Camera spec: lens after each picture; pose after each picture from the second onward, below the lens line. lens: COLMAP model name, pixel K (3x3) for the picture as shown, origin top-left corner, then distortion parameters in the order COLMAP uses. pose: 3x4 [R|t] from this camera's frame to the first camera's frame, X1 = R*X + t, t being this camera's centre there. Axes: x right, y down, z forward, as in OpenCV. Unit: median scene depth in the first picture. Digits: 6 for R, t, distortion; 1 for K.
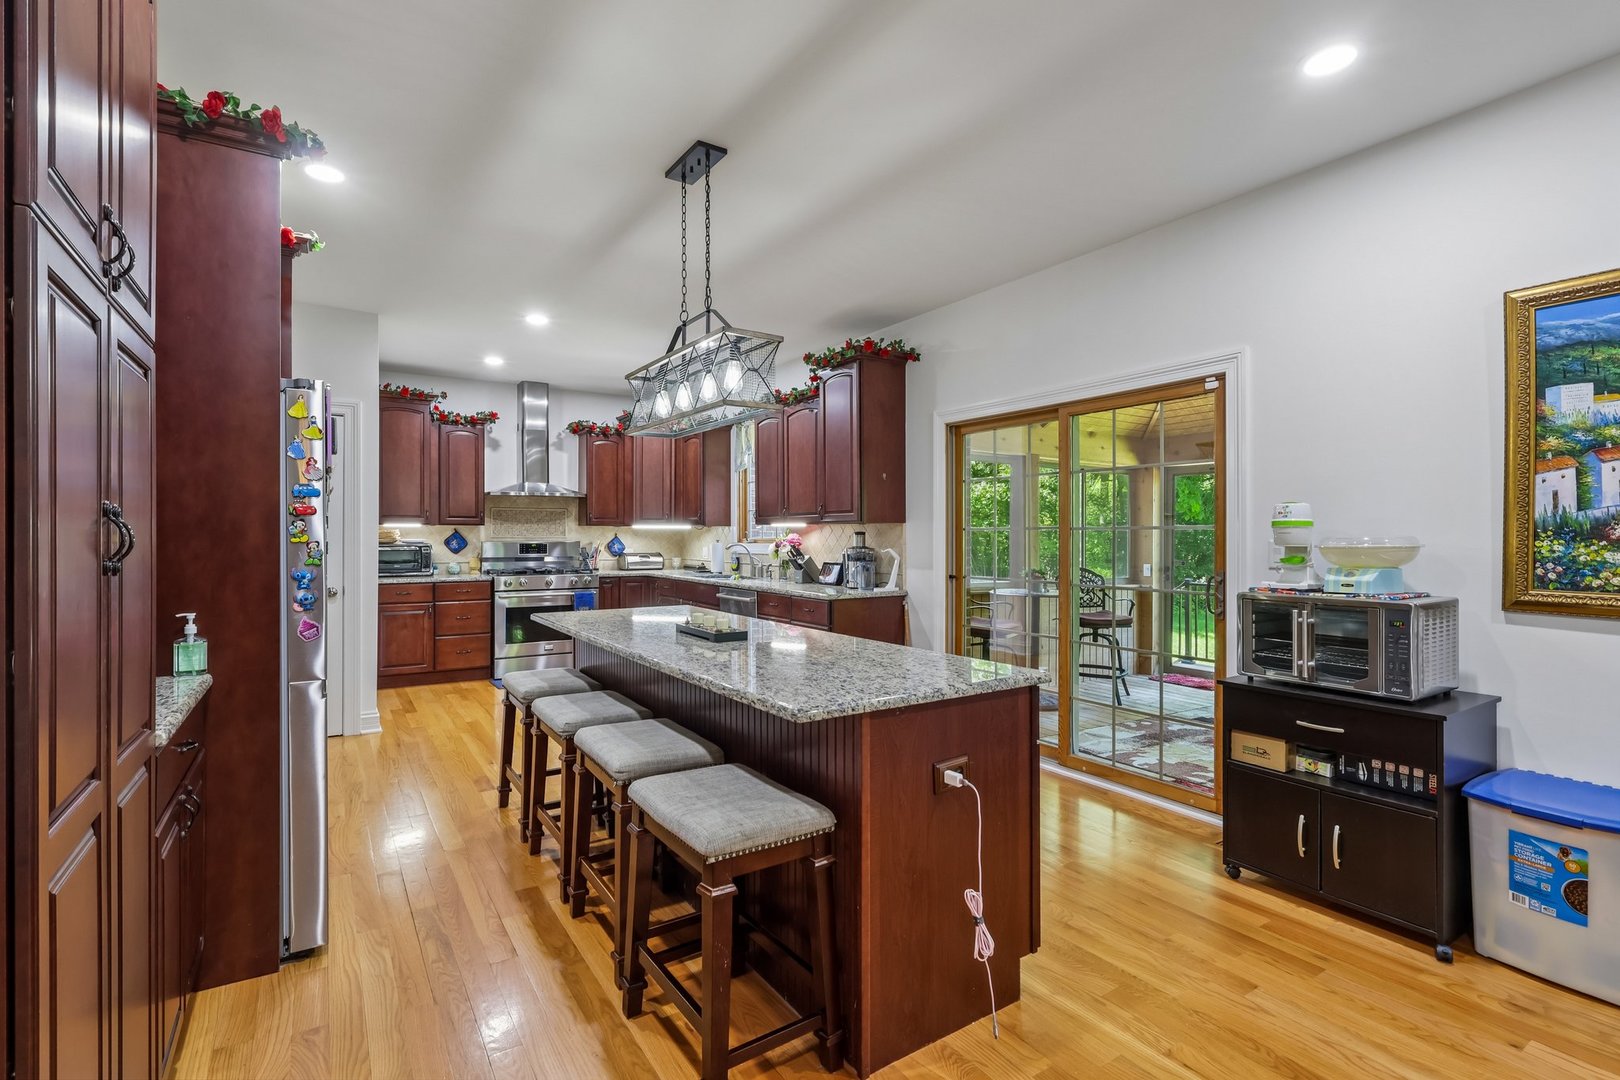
lens RADIAL K [[749.9, 0, 798.4], [0, 749.9, 537.4], [0, 0, 1]] dist [0.003041, -0.000401]
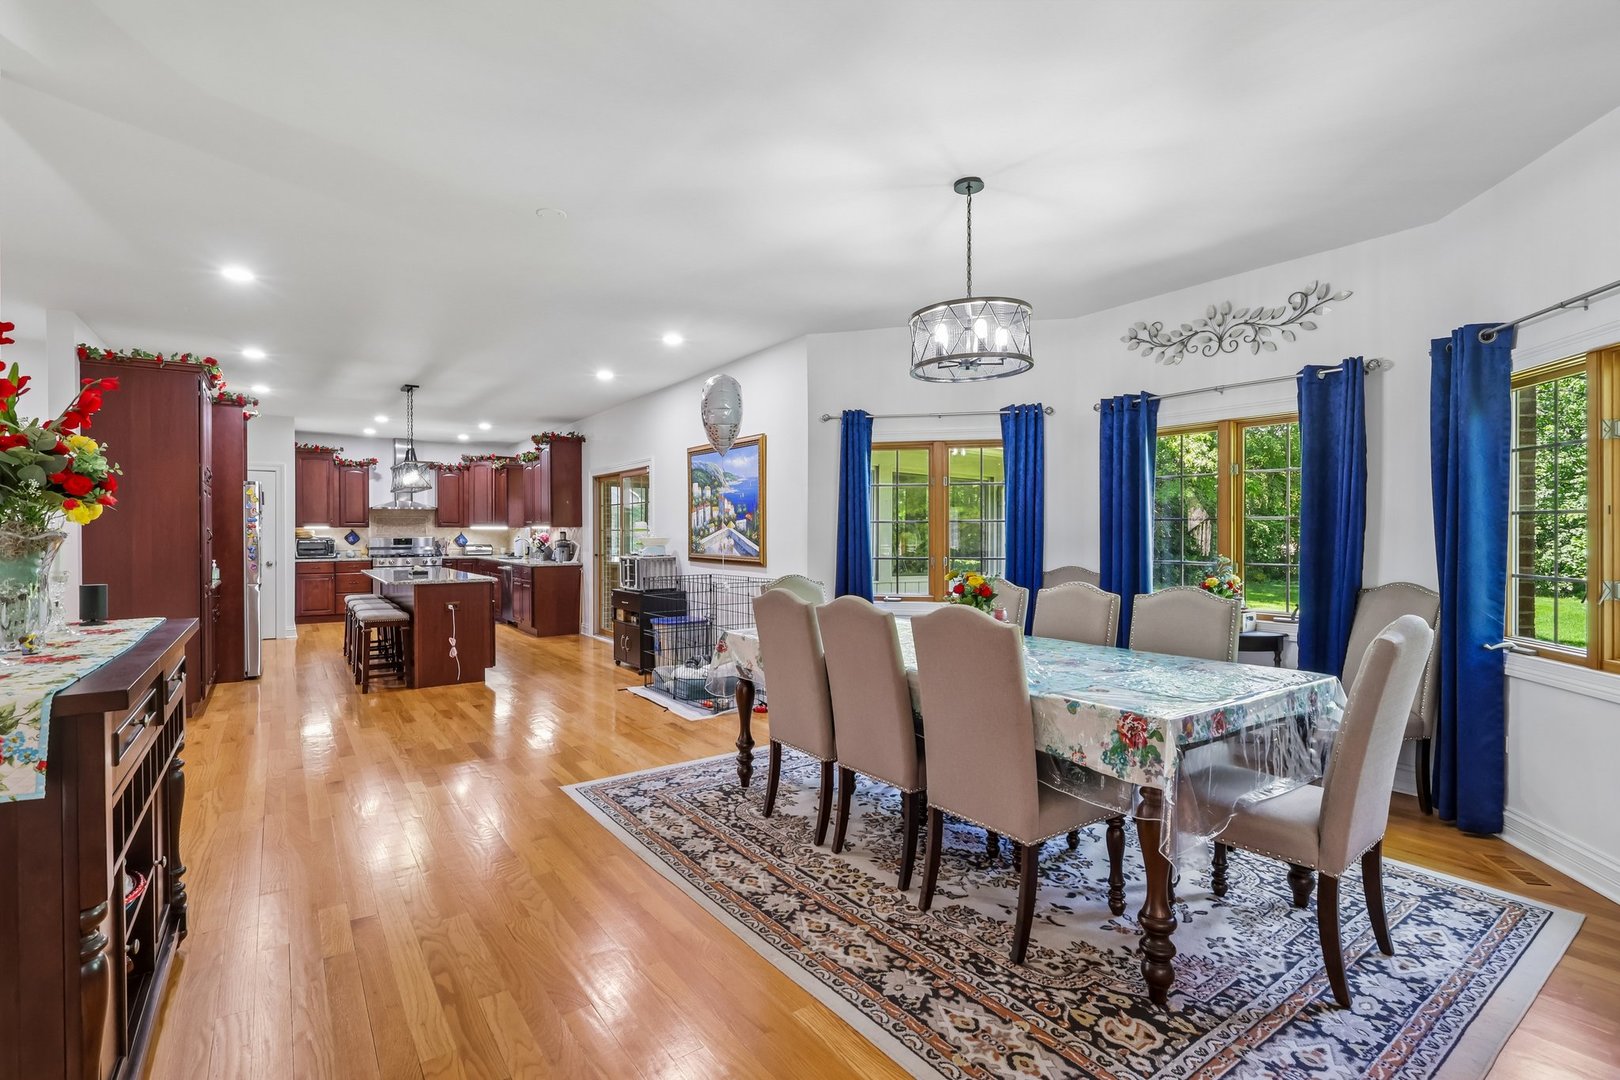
lens RADIAL K [[749.9, 0, 804.2], [0, 749.9, 539.6], [0, 0, 1]] dist [0.003041, -0.000401]
pose [[0.999062, -0.002621, 0.043230, 0.451534], [0.002209, 0.999952, 0.009576, -0.003144], [-0.043253, -0.009472, 0.999019, -0.667123]]
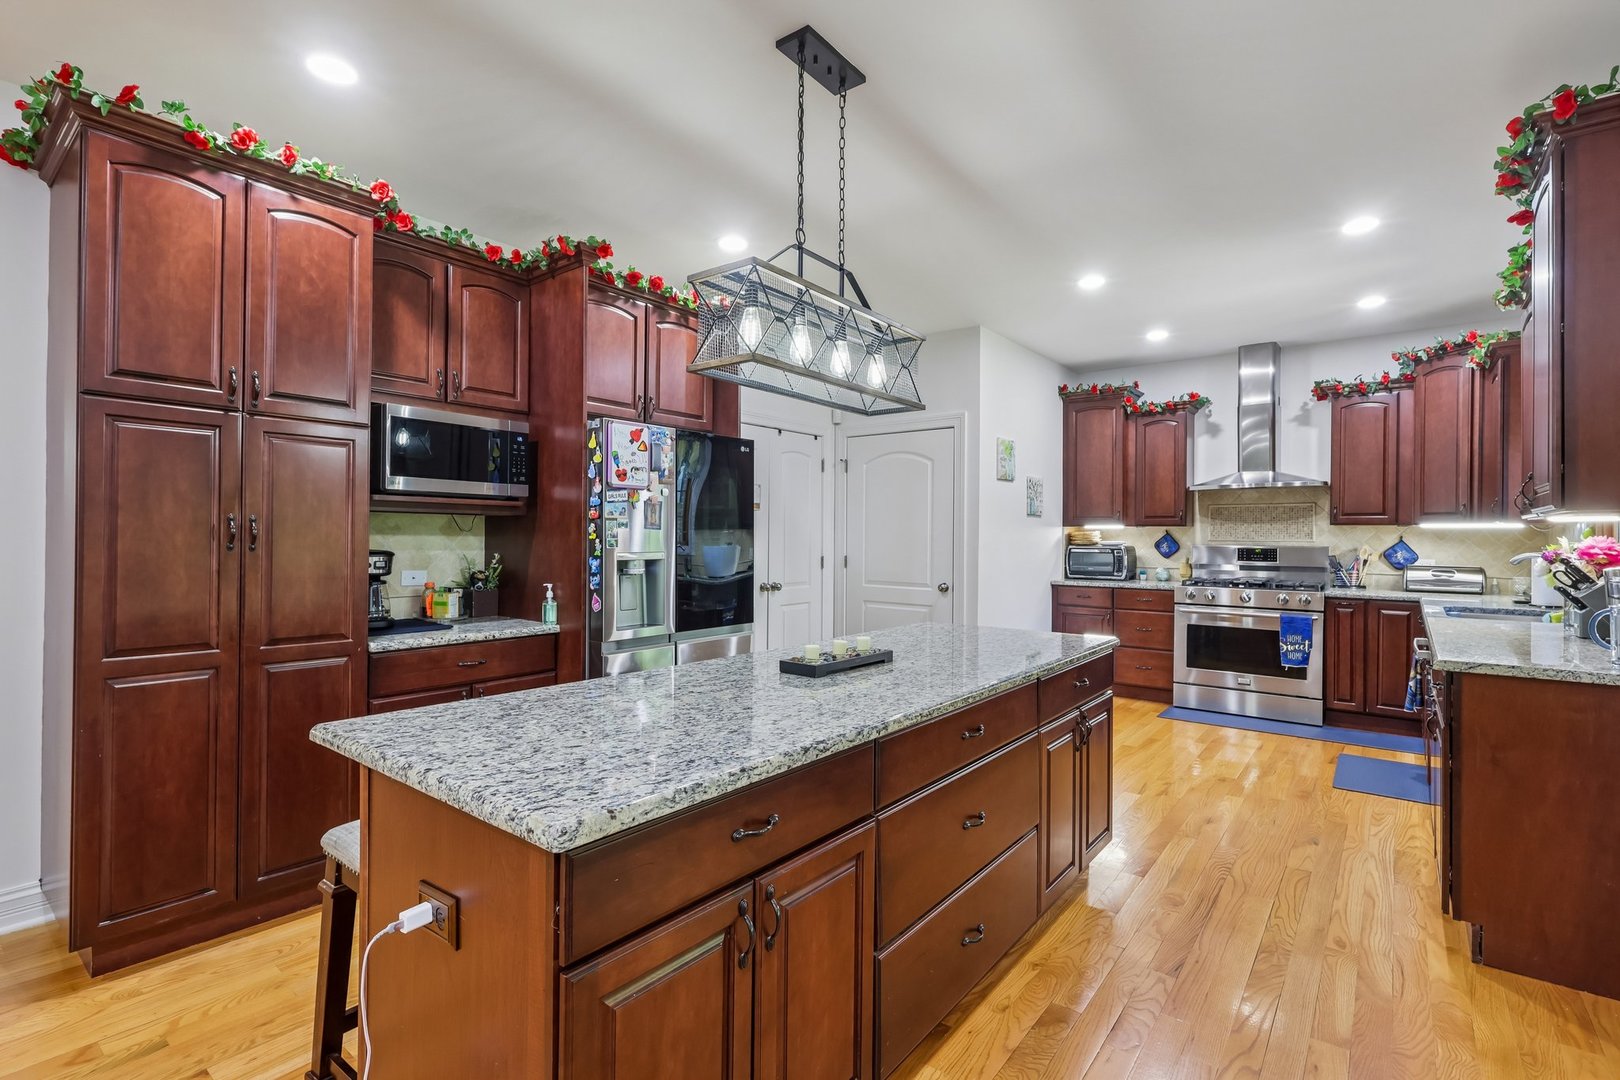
lens RADIAL K [[749.9, 0, 805.2], [0, 749.9, 536.7], [0, 0, 1]] dist [0.003041, -0.000401]
pose [[0.332406, 0.001555, -0.943135, 0.243595], [-0.008017, 0.999967, -0.001177, 0.000510], [0.943102, 0.007952, 0.332408, 0.295627]]
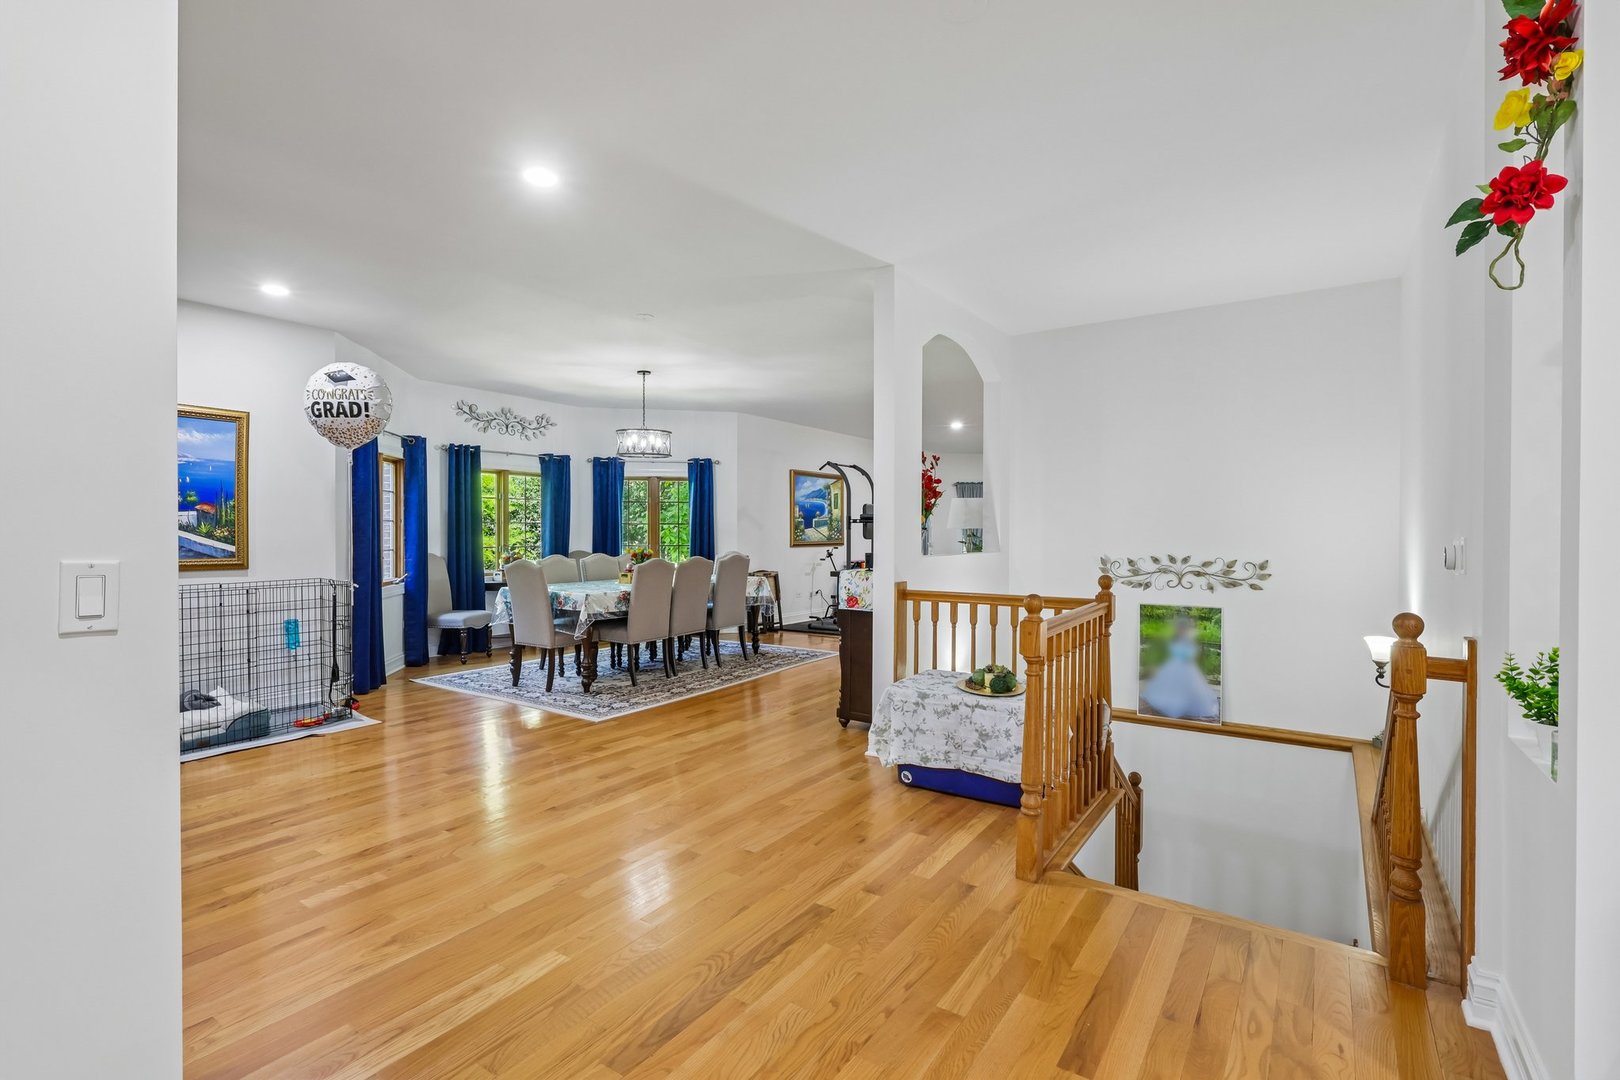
lens RADIAL K [[749.9, 0, 809.1], [0, 749.9, 537.1], [0, 0, 1]] dist [0.003041, -0.000401]
pose [[-0.391865, -0.008842, 0.919980, -0.452493], [-0.002194, 0.999960, 0.008676, -0.002165], [-0.920020, 0.001381, -0.391869, -0.018781]]
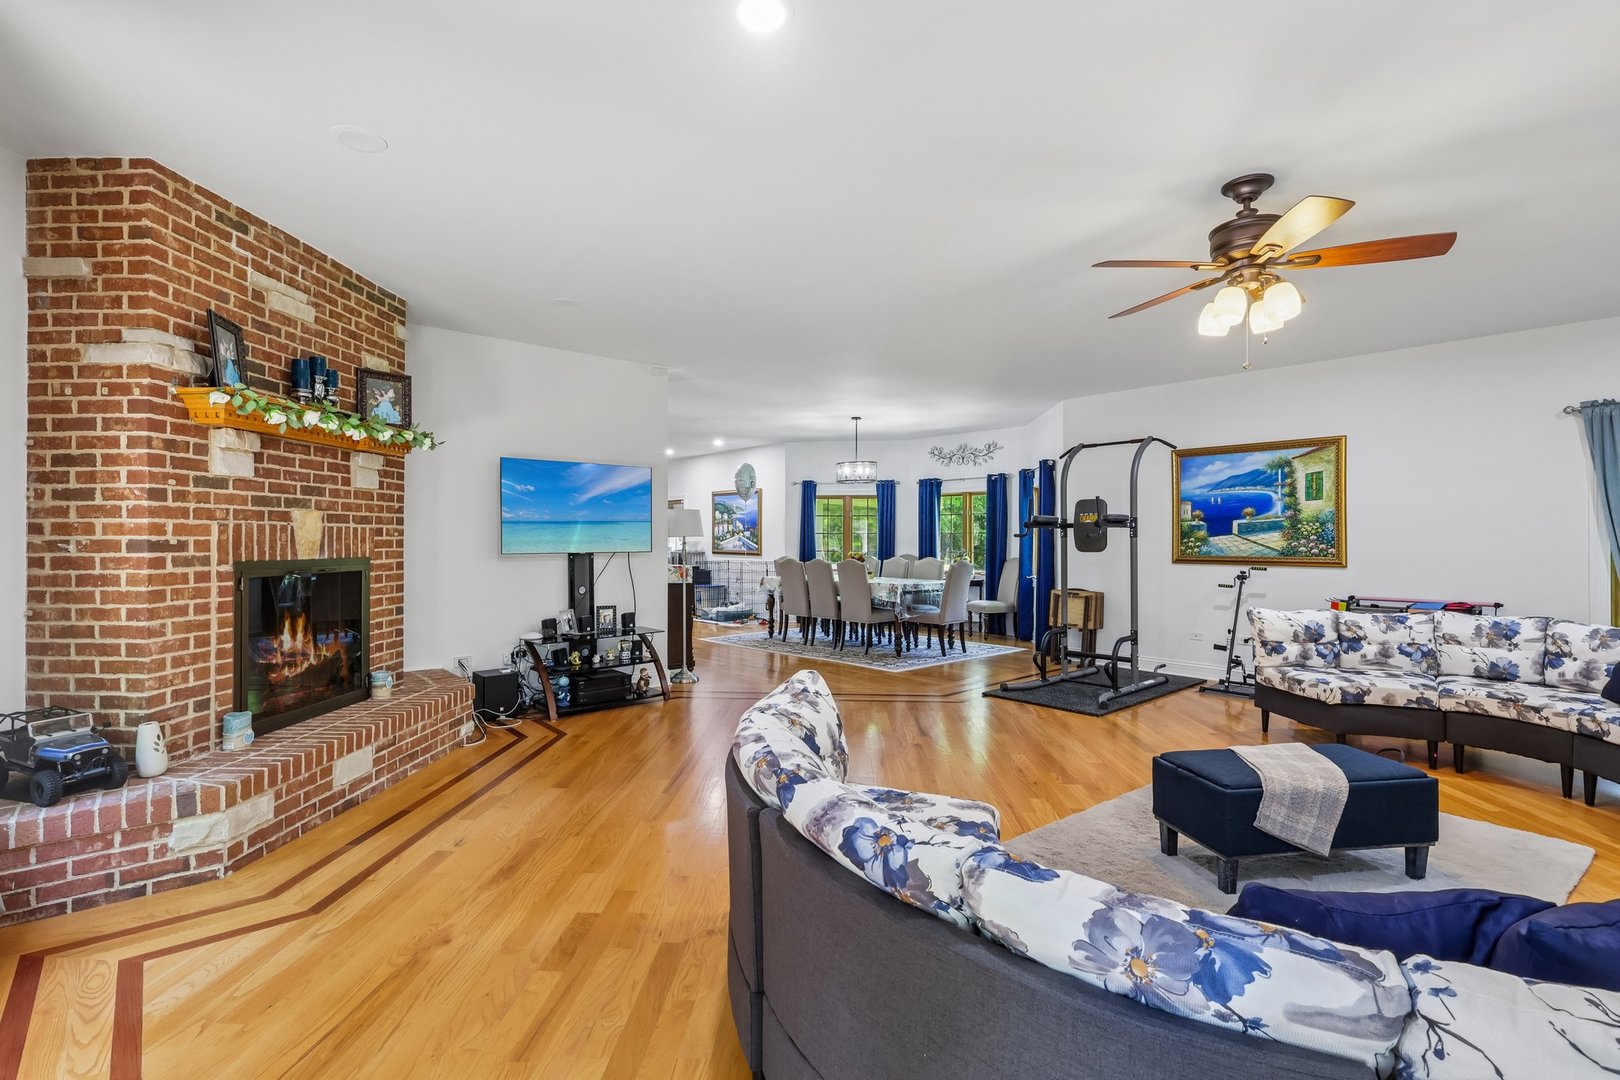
lens RADIAL K [[749.9, 0, 806.5], [0, 749.9, 538.2], [0, 0, 1]] dist [0.003041, -0.000401]
pose [[0.987880, 0.002087, 0.155204, 0.280750], [-0.001912, 0.999997, -0.001273, -0.001319], [-0.155206, 0.000961, 0.987882, -1.504776]]
